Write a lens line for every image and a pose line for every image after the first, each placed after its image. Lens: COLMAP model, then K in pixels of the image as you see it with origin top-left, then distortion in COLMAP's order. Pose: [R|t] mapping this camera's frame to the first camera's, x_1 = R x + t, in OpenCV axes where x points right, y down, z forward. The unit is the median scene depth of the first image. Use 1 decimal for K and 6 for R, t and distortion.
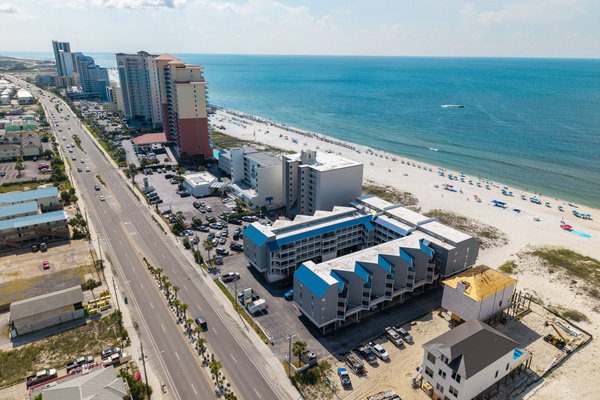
lens RADIAL K [[399.3, 0, 302.0], [0, 399.3, 195.2], [0, 0, 1]] dist [0.021768, -0.022321]
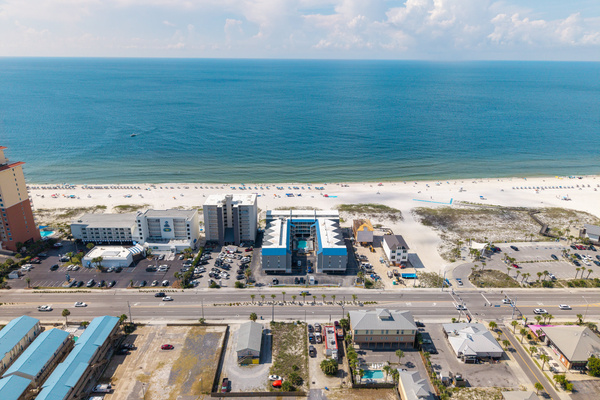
lens RADIAL K [[399.3, 0, 295.4], [0, 399.3, 197.6], [0, 0, 1]] dist [0.021768, -0.022321]
pose [[0.541813, -0.288009, 0.789613, -1.069800], [0.283242, 0.947073, 0.151088, -0.272912], [-0.791336, 0.141790, 0.594713, -0.057676]]
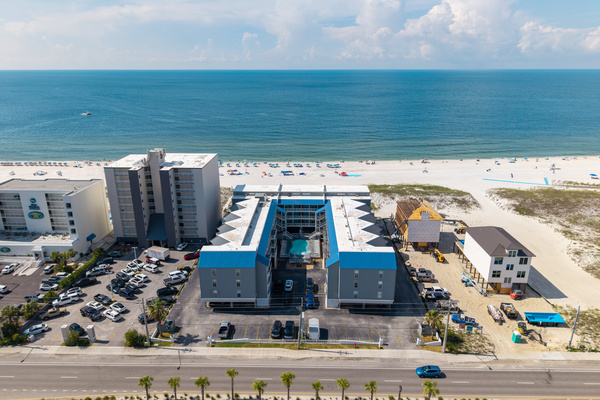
lens RADIAL K [[399.3, 0, 298.6], [0, 399.3, 202.8], [0, 0, 1]] dist [0.021768, -0.022321]
pose [[0.564871, -0.274275, 0.778263, -0.471488], [0.282687, 0.950395, 0.129761, -0.041869], [-0.775248, 0.146706, 0.614384, 0.373740]]
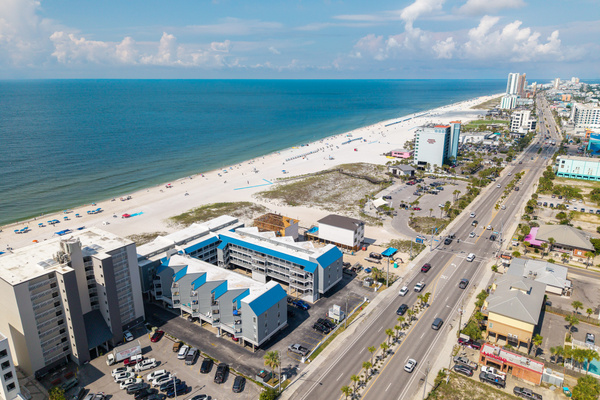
lens RADIAL K [[399.3, 0, 302.3], [0, 399.3, 201.8], [0, 0, 1]] dist [0.021768, -0.022321]
pose [[-0.377542, -0.284809, 0.881105, -0.673563], [0.303532, 0.860890, 0.408334, -0.321412], [-0.874832, 0.421607, -0.238574, 0.868516]]
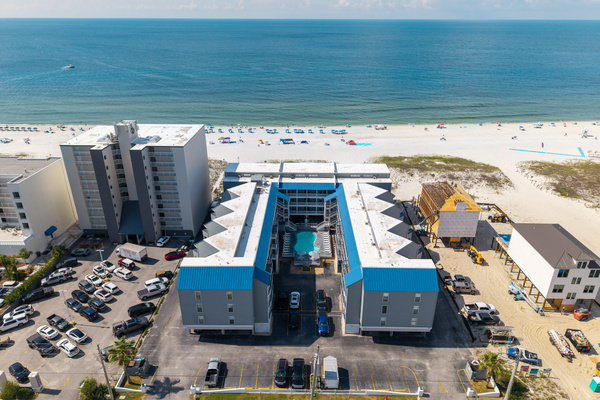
lens RADIAL K [[399.3, 0, 298.9], [0, 399.3, 203.9], [0, 0, 1]] dist [0.021768, -0.022321]
pose [[0.556635, -0.359356, 0.749013, -0.349575], [0.280613, 0.929942, 0.237621, -0.072745], [-0.781929, 0.077914, 0.618479, 0.472686]]
